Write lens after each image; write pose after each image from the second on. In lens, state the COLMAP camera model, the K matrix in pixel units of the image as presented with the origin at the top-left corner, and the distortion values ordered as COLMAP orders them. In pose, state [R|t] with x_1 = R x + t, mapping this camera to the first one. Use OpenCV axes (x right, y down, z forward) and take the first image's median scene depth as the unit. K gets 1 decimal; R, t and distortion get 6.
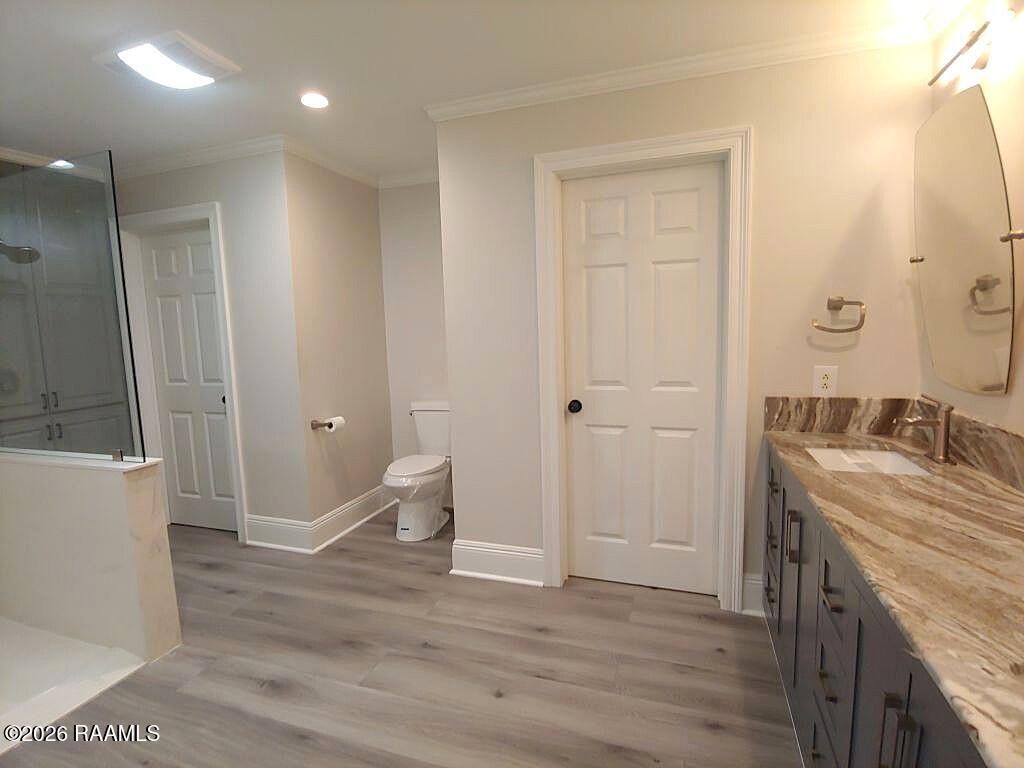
lens RADIAL K [[518.6, 0, 509.9], [0, 518.6, 383.5], [0, 0, 1]] dist [-0.013635, -0.001171]
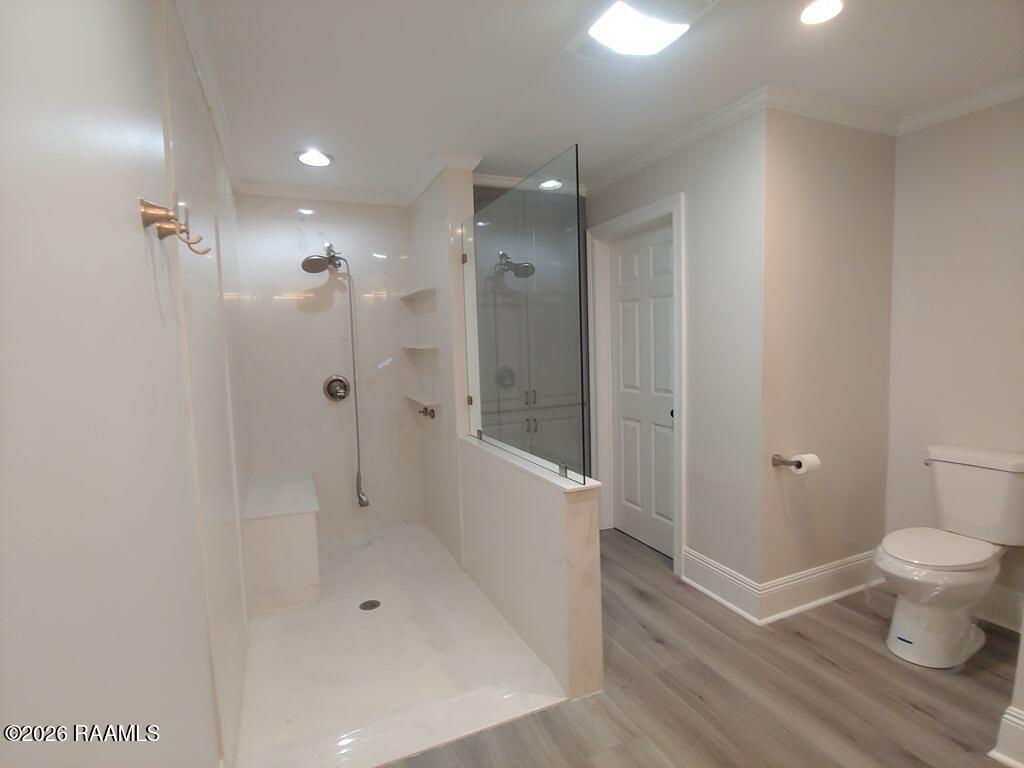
lens RADIAL K [[518.6, 0, 509.9], [0, 518.6, 383.5], [0, 0, 1]] dist [-0.013635, -0.001171]
pose [[0.682398, 0.071691, -0.727456, -0.096887], [-0.071934, 0.996935, 0.030770, -0.029398], [0.727432, 0.031332, 0.685464, 0.179700]]
